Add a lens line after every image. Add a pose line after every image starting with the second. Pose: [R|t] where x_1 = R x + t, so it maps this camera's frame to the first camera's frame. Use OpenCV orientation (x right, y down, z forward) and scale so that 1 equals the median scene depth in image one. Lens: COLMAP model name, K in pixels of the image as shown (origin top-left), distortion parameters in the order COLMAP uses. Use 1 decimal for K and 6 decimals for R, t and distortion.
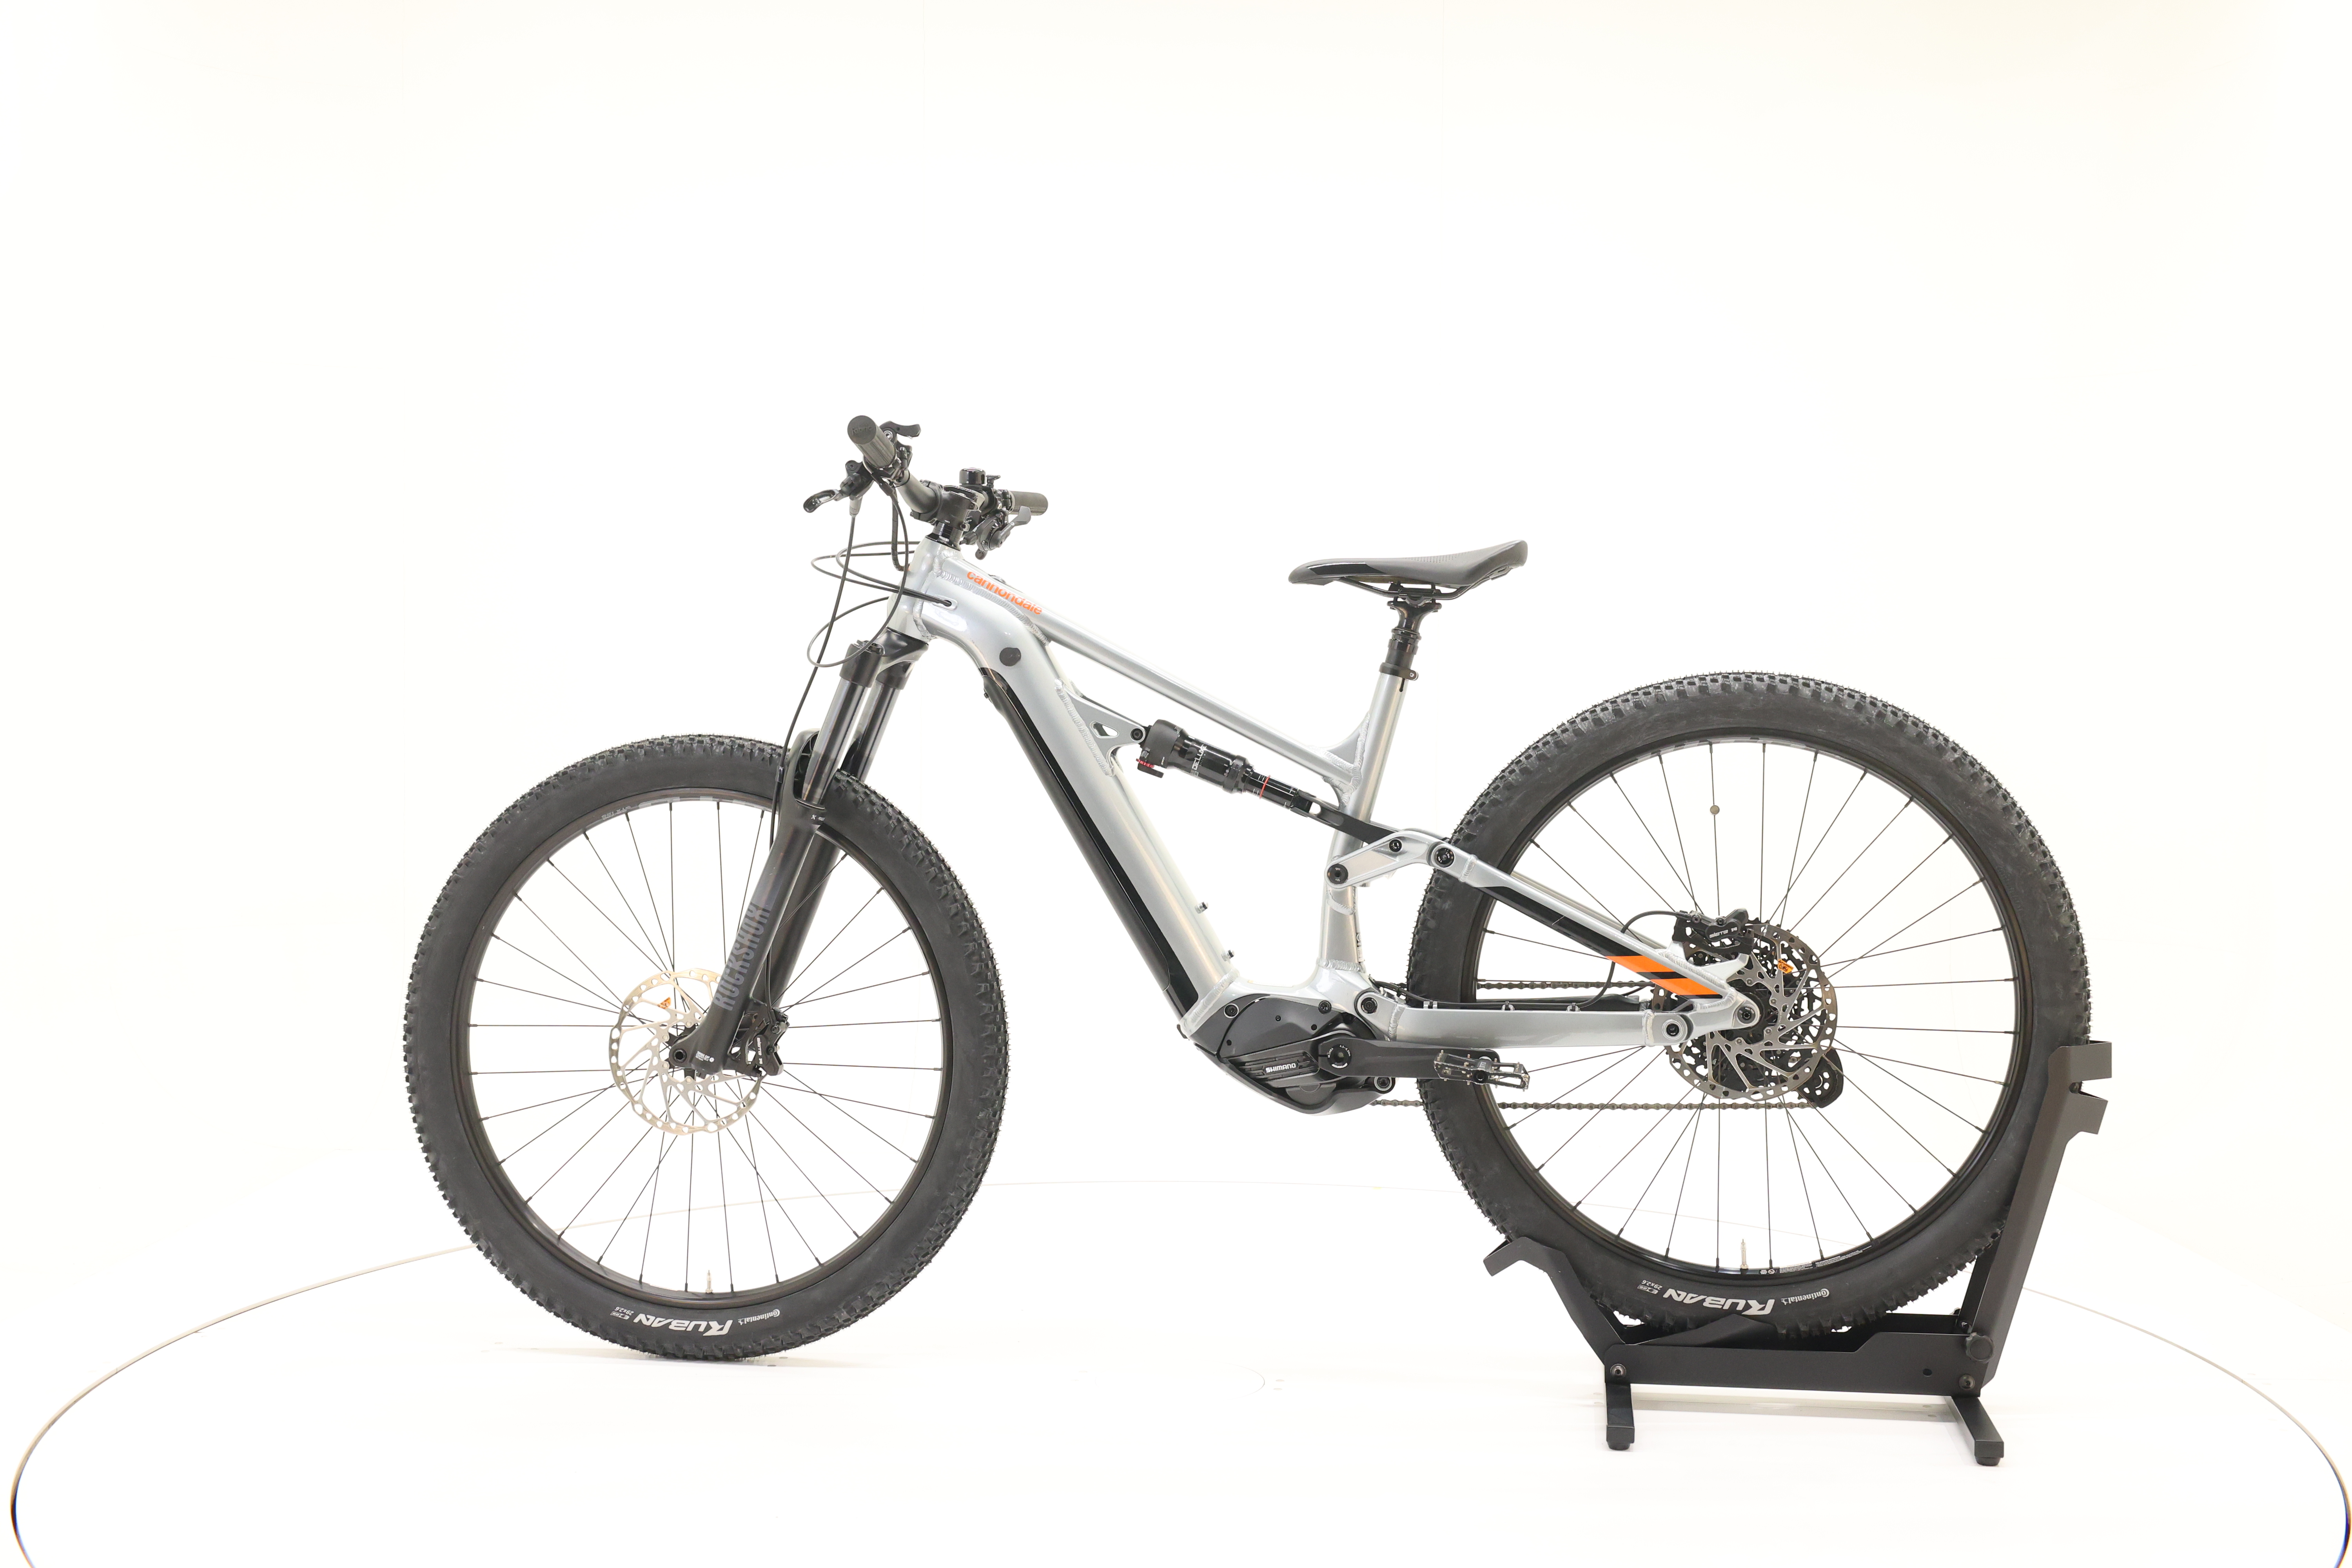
lens RADIAL K [[2530.3, 0, 1164.5], [0, 2530.3, 724.1], [0, 0, 1]] dist [-0.002906, -0.001367]
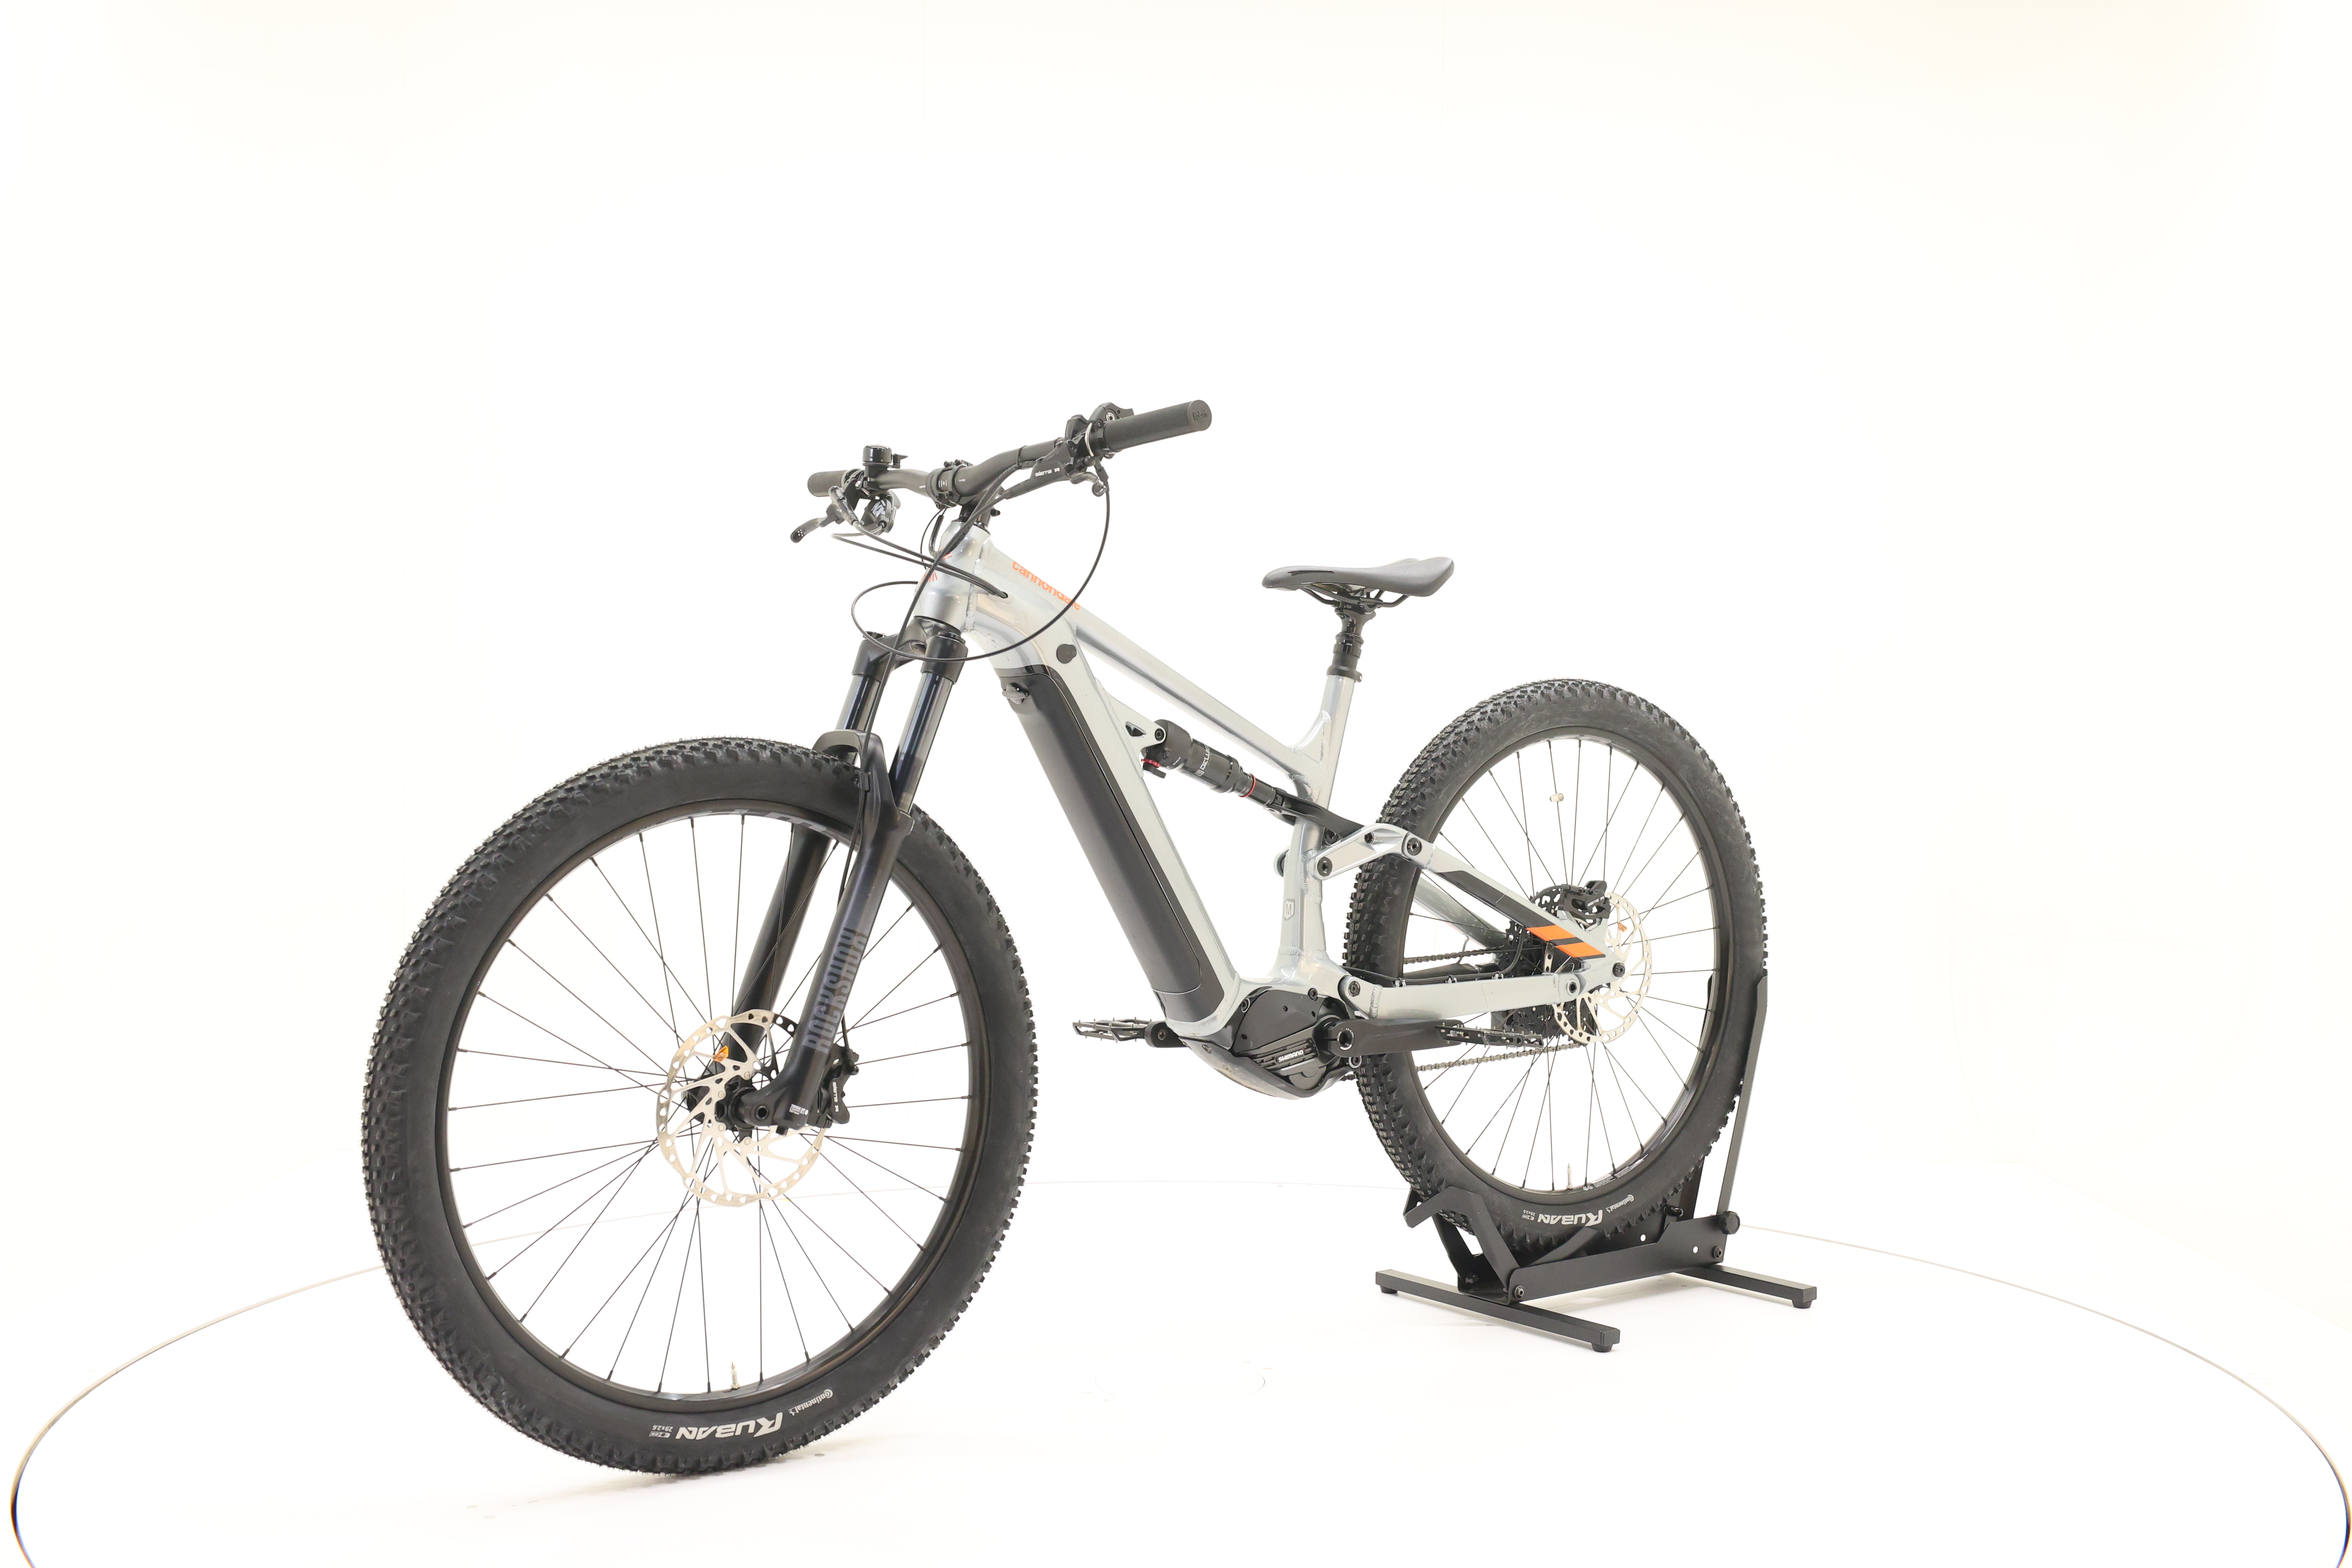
lens RADIAL K [[2530.3, 0, 1164.5], [0, 2530.3, 724.1], [0, 0, 1]] dist [-0.002906, -0.001367]
pose [[0.695866, -0.001438, 0.718170, -0.726961], [0.000259, 0.999998, 0.001752, -0.001842], [-0.718171, -0.001033, 0.695866, 0.313316]]
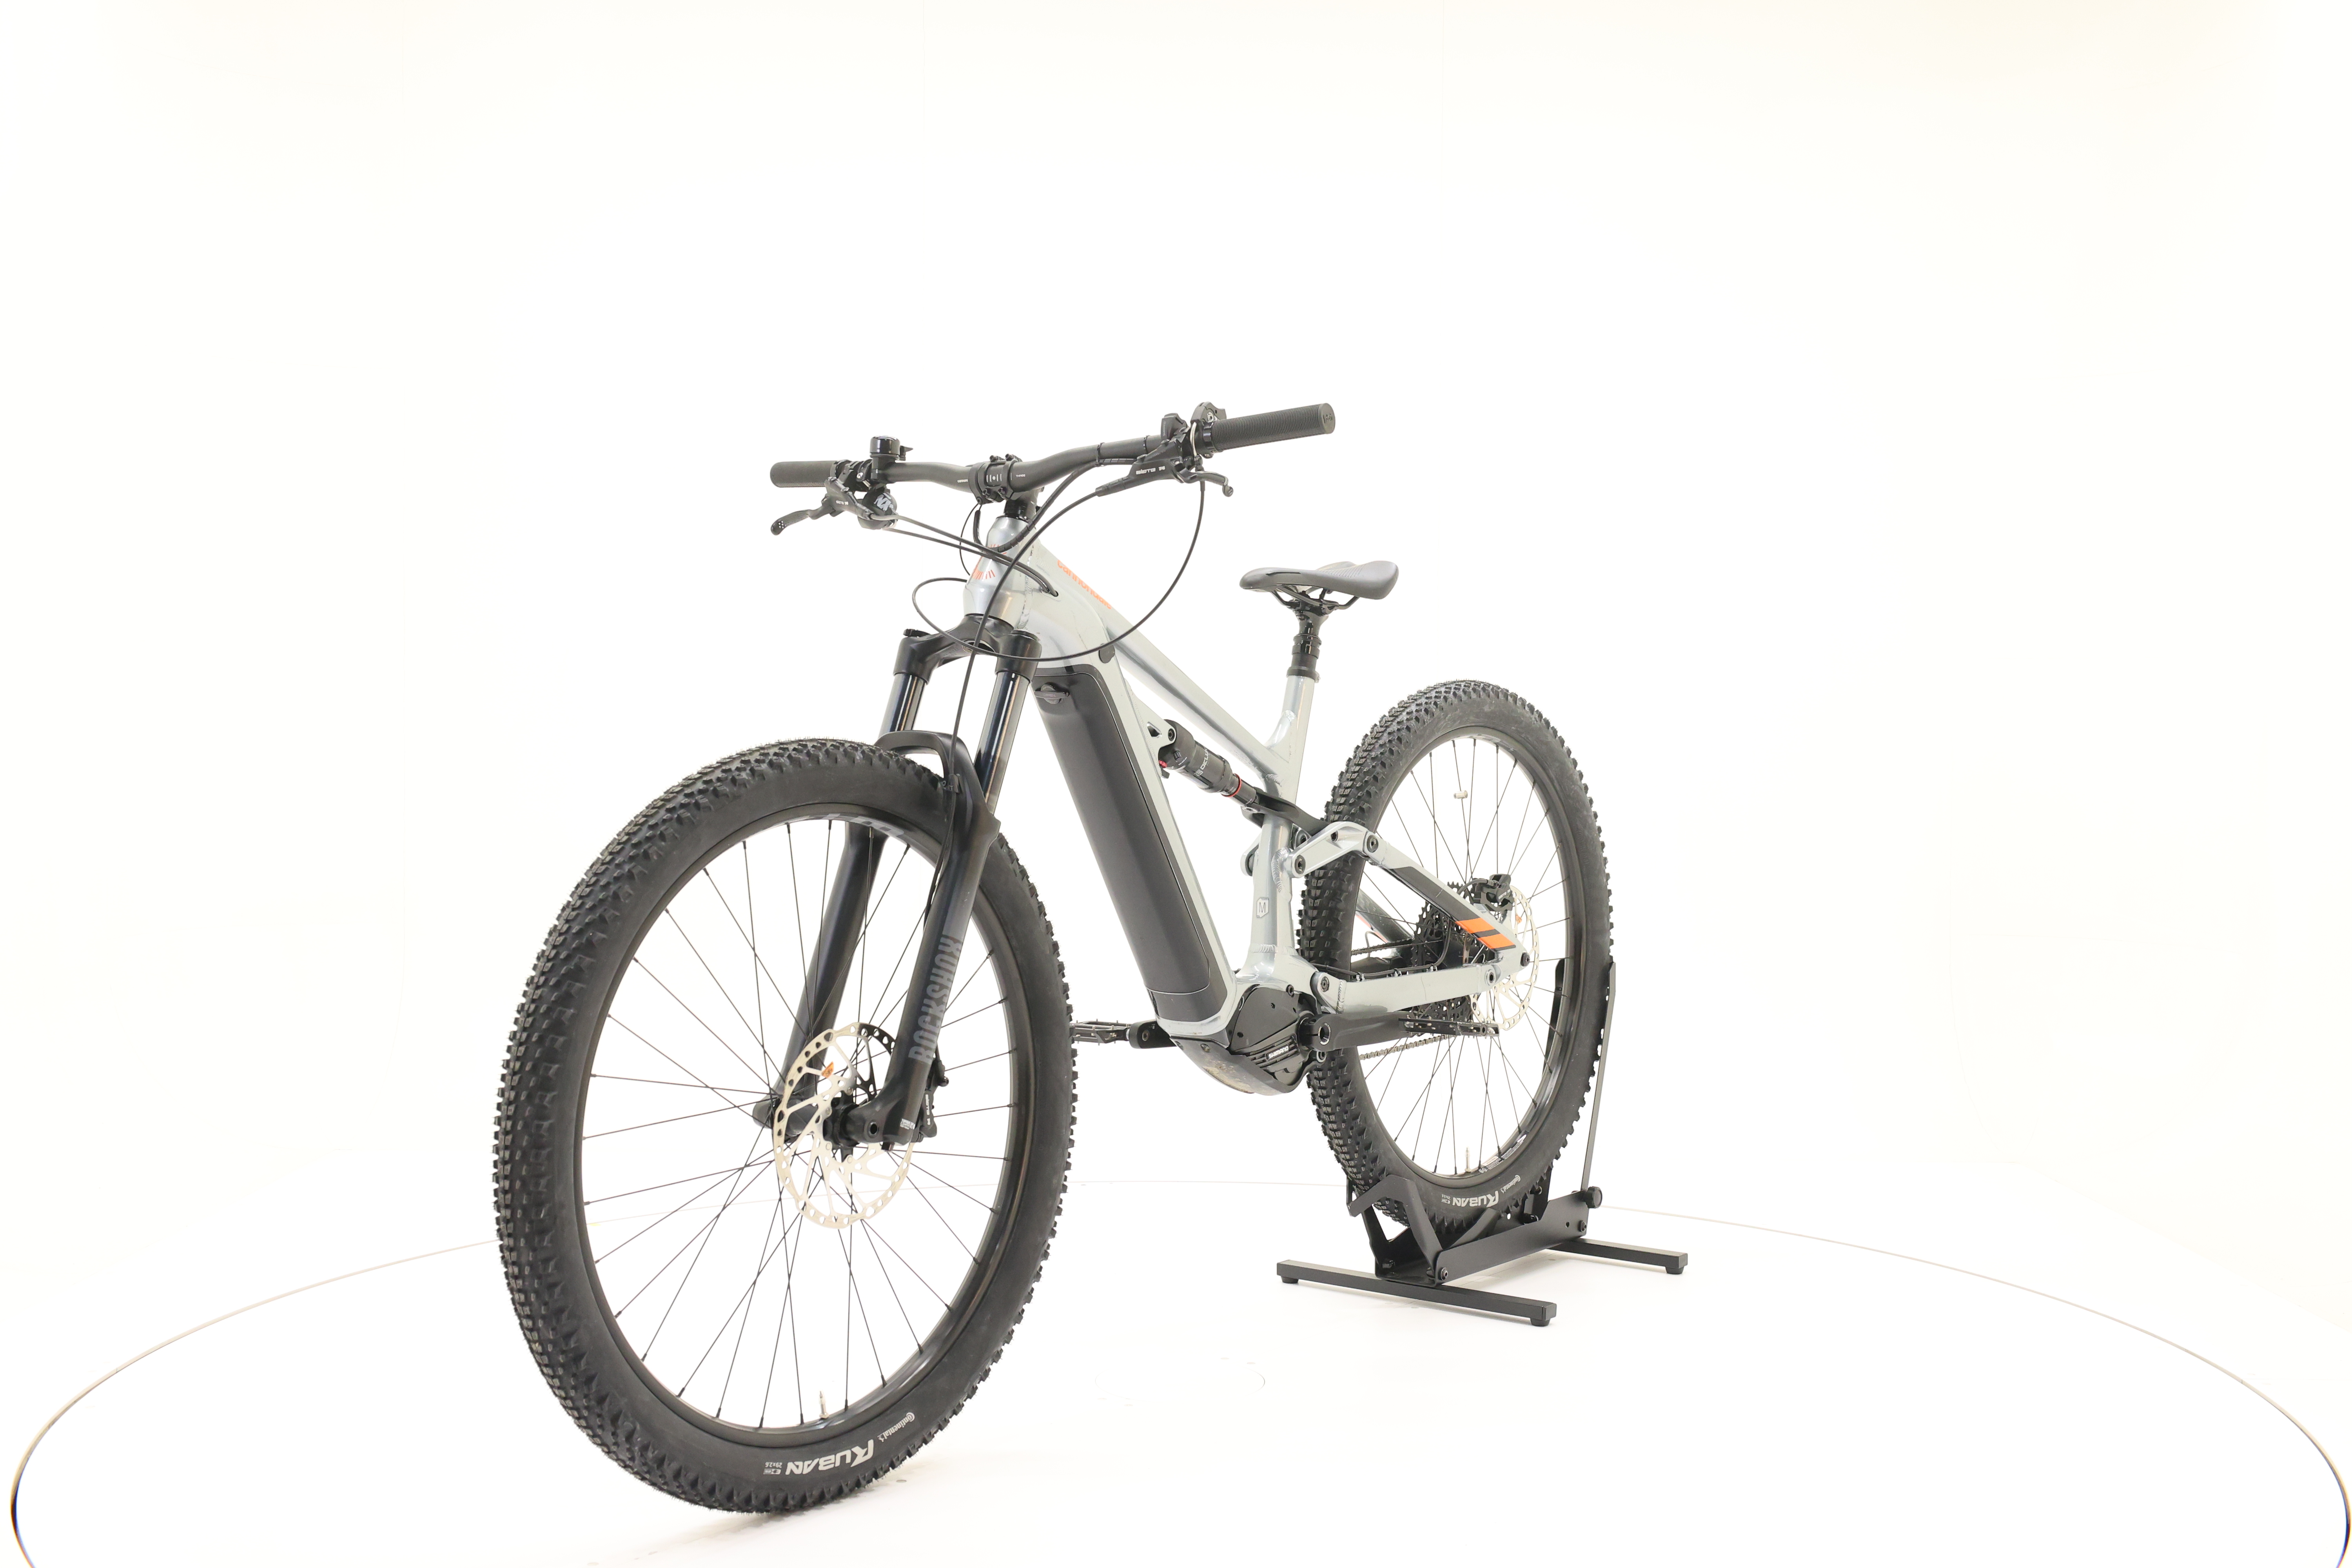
lens RADIAL K [[2530.3, 0, 1164.5], [0, 2530.3, 724.1], [0, 0, 1]] dist [-0.002906, -0.001367]
pose [[0.481642, -0.002321, 0.876365, -0.885890], [-0.000224, 0.999996, 0.002771, -0.002897], [-0.876368, -0.001531, 0.481640, 0.532017]]
